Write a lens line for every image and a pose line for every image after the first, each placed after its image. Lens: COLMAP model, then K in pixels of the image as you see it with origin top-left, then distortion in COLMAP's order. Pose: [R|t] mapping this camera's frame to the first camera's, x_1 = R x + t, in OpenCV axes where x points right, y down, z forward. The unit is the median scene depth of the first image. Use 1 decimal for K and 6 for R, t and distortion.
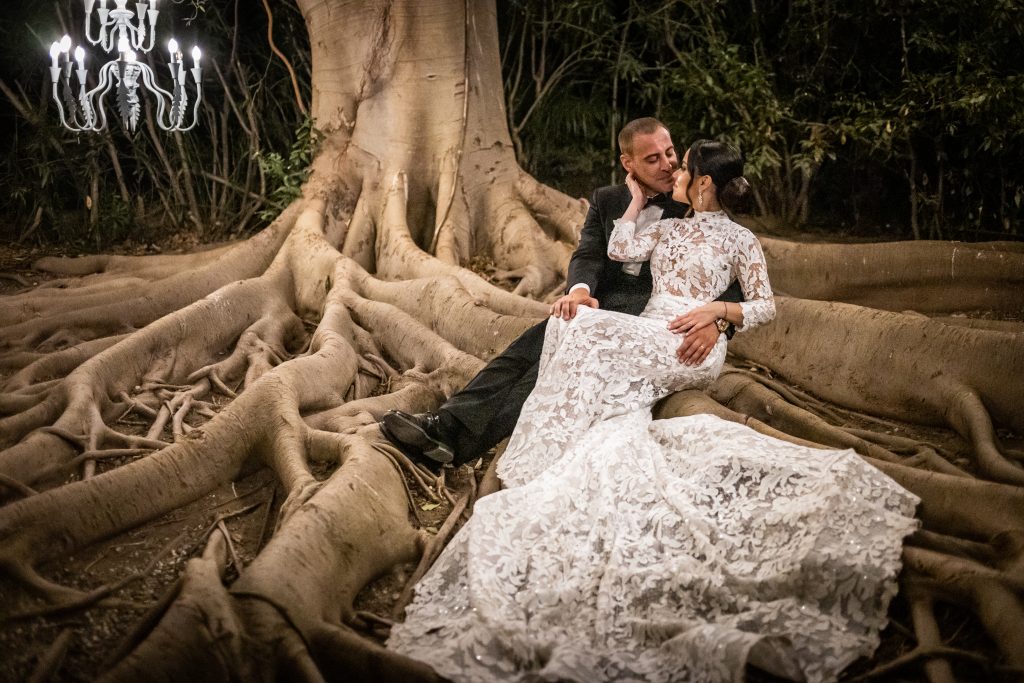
lens RADIAL K [[1078.9, 0, 512.0], [0, 1078.9, 318.9], [0, 0, 1]] dist [-0.009008, -0.004996]
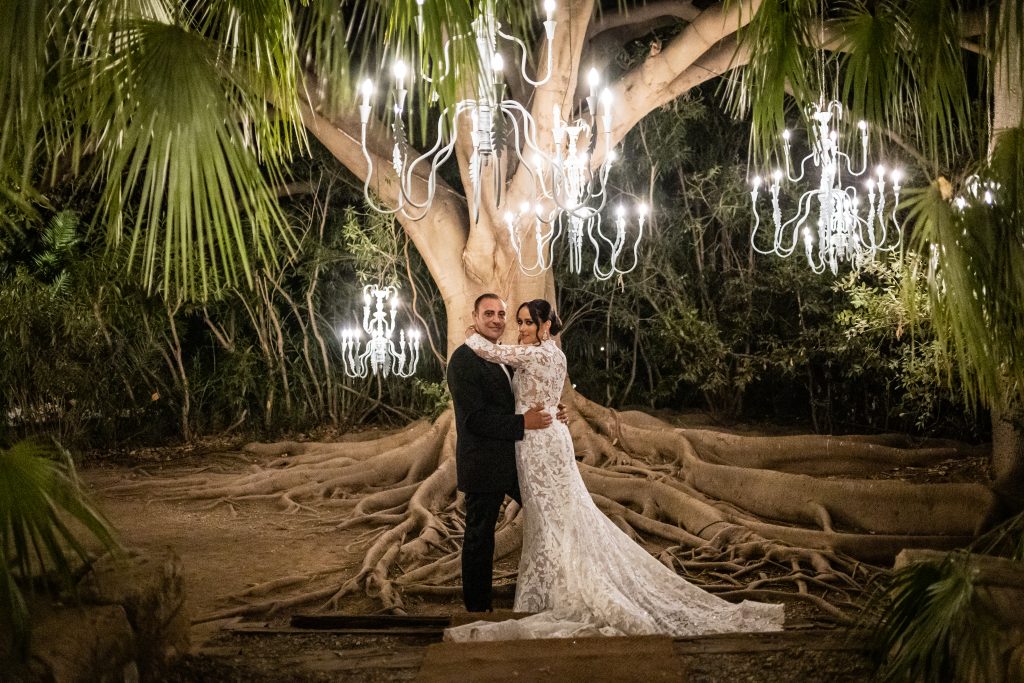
lens RADIAL K [[1078.9, 0, 512.0], [0, 1078.9, 318.9], [0, 0, 1]] dist [-0.009008, -0.004996]
pose [[0.997864, 0.005469, 0.065091, -0.175549], [0.004999, 0.987173, -0.159577, 0.015083], [-0.065129, 0.159561, 0.985037, -0.578532]]
